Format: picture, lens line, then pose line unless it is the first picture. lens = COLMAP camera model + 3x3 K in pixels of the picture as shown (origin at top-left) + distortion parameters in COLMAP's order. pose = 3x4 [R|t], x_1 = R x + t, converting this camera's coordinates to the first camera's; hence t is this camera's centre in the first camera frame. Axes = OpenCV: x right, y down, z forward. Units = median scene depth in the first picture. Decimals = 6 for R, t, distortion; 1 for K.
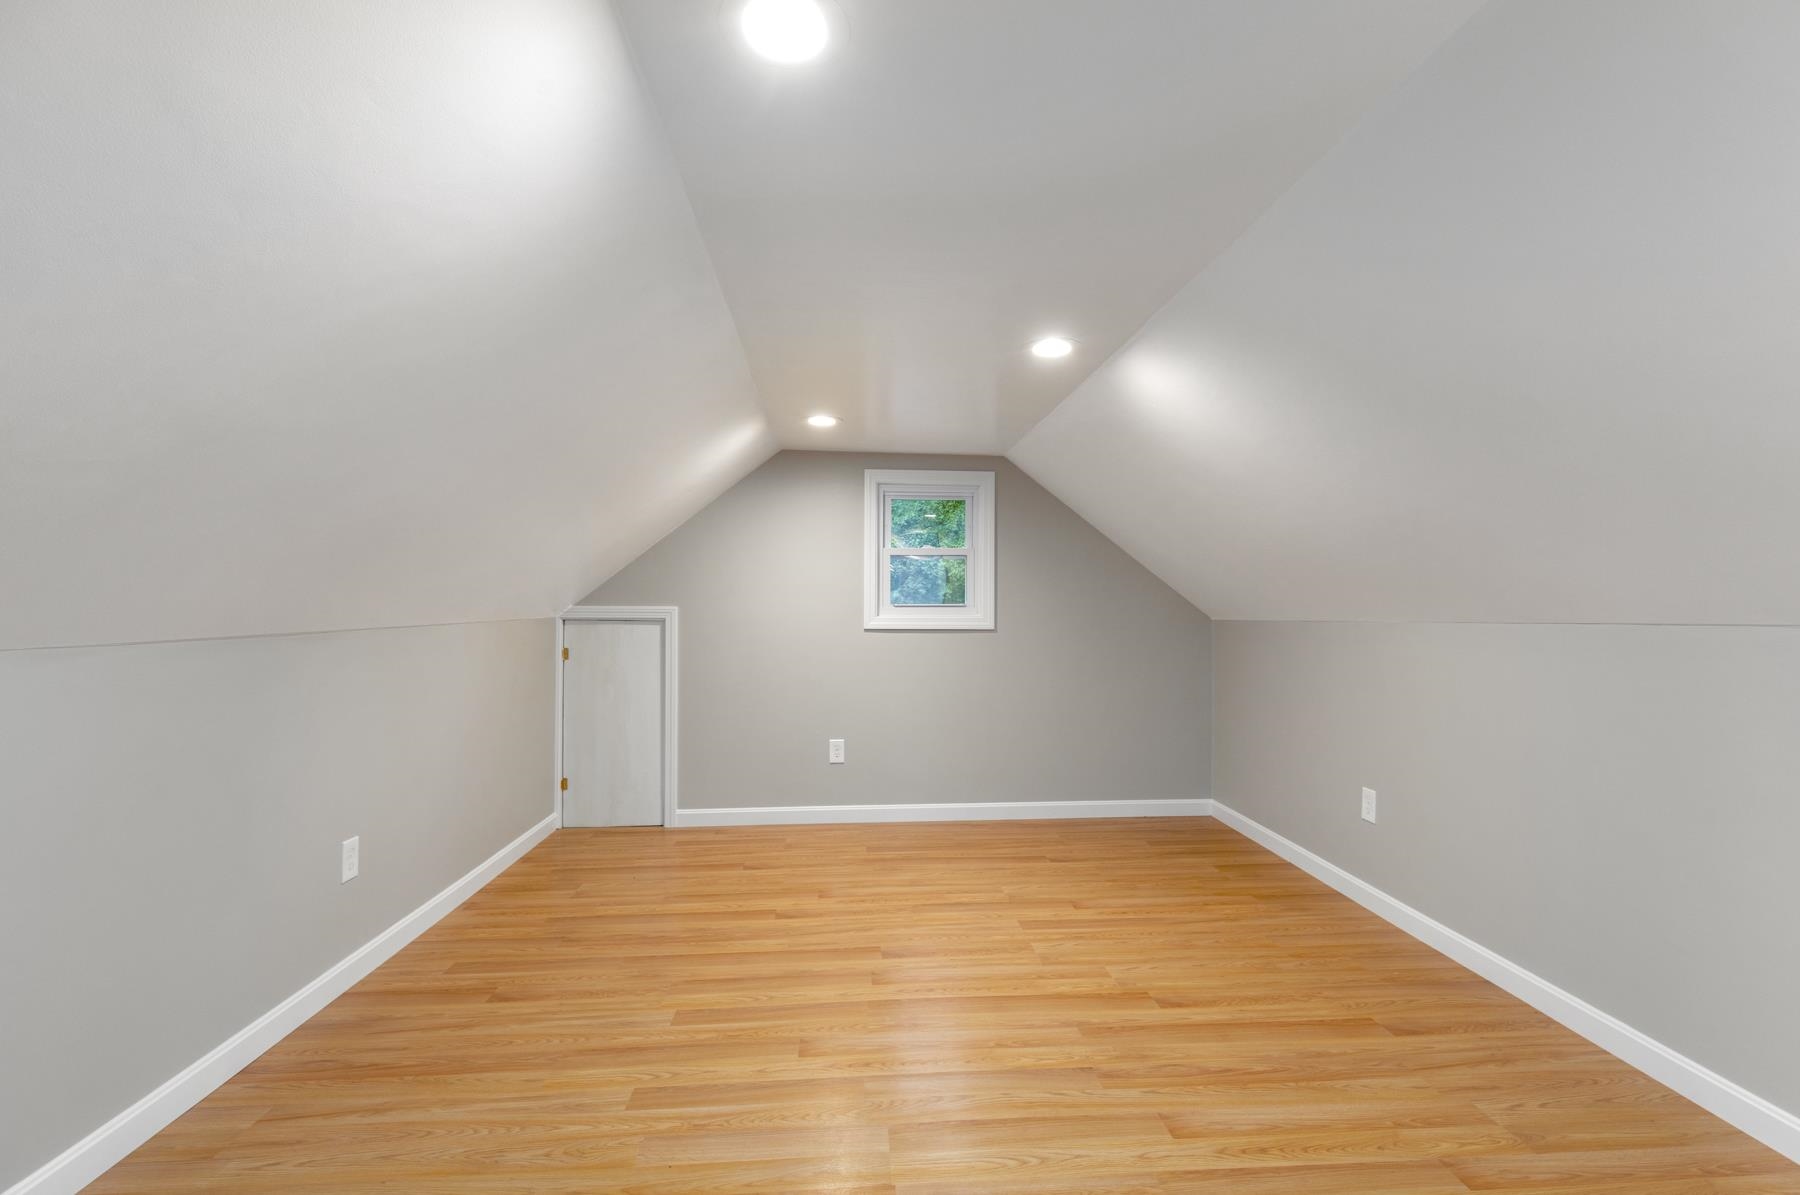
lens RADIAL K [[826.4, 0, 900.0], [0, 826.4, 597.5], [0, 0, 1]] dist [-0.001231, -0.000316]
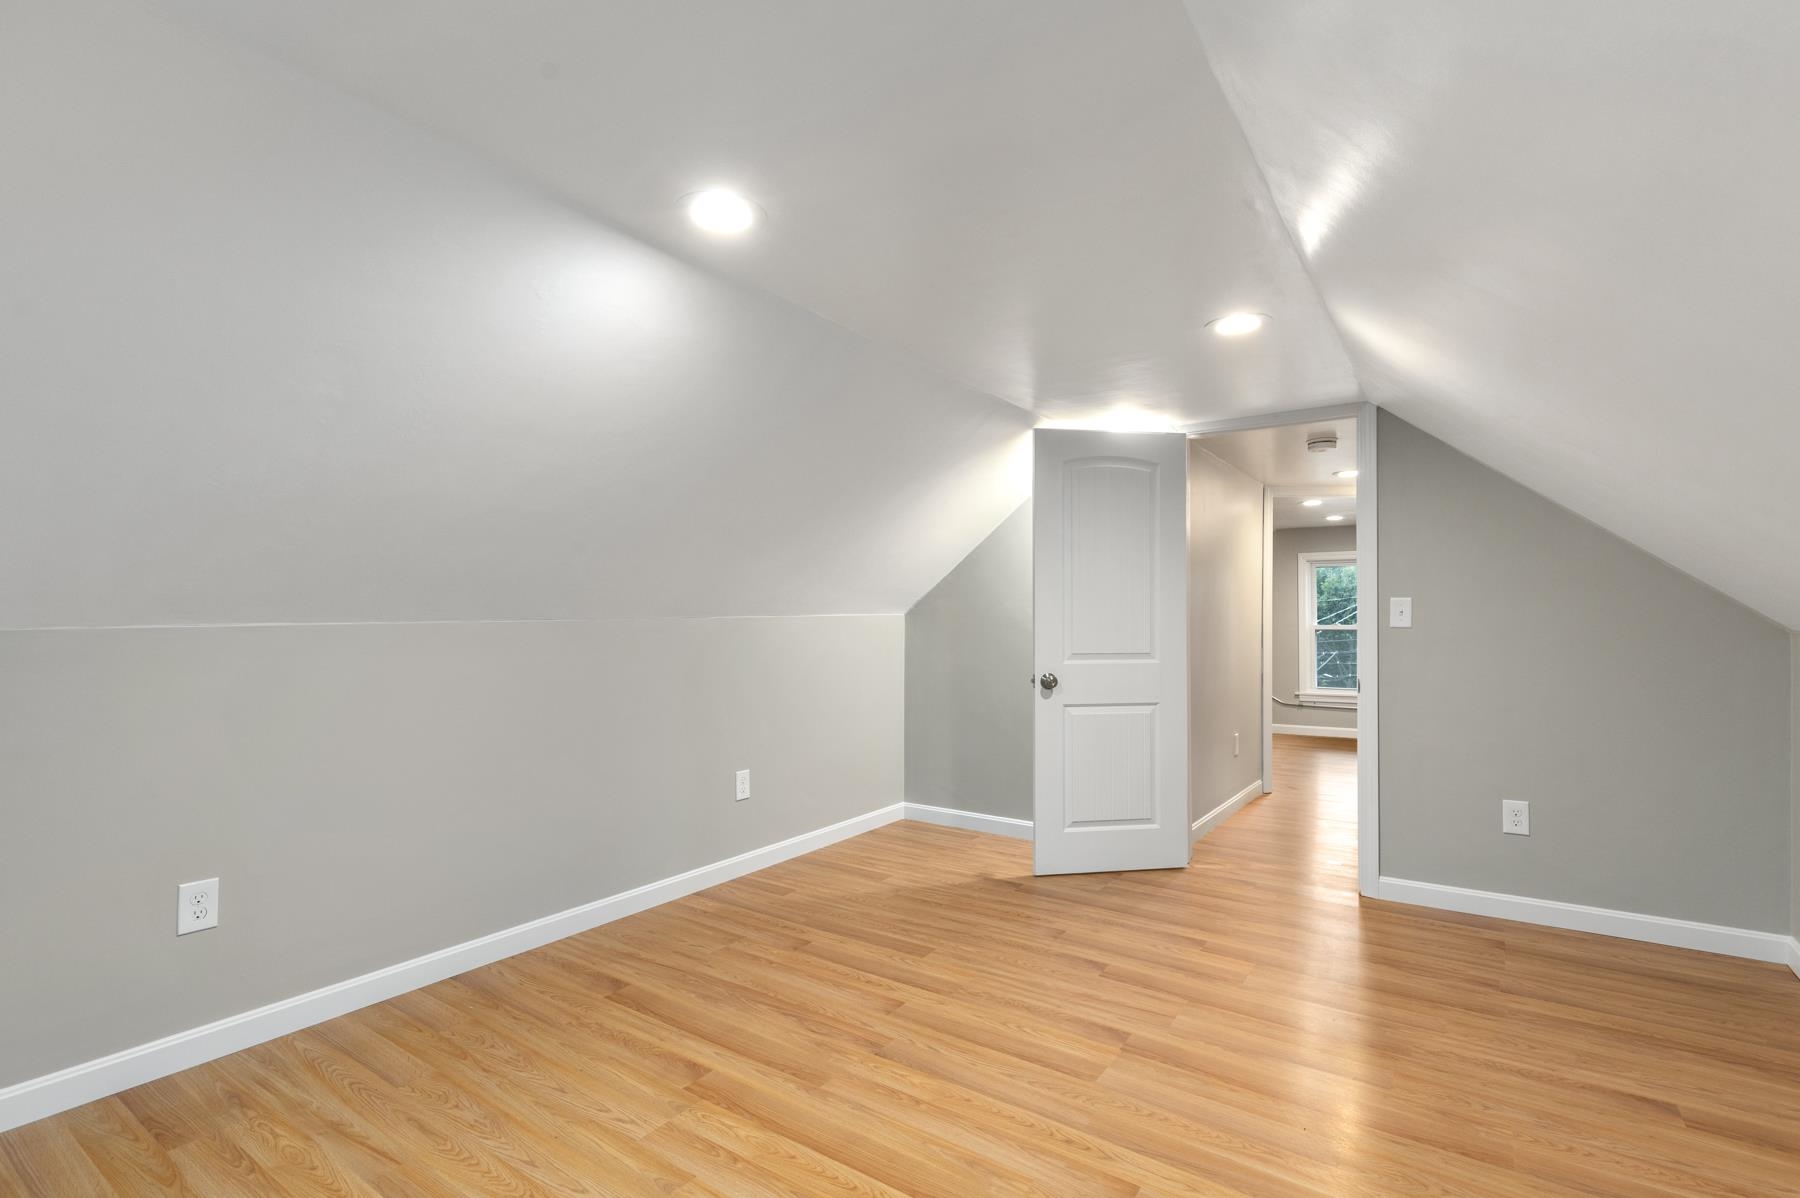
lens RADIAL K [[826.4, 0, 900.0], [0, 826.4, 599.0], [0, 0, 1]] dist [-0.001231, -0.000316]
pose [[-0.783316, 0.008700, 0.621563, -0.421477], [-0.010861, 0.999558, -0.027678, 0.021813], [-0.621529, -0.028431, -0.782875, 1.711243]]
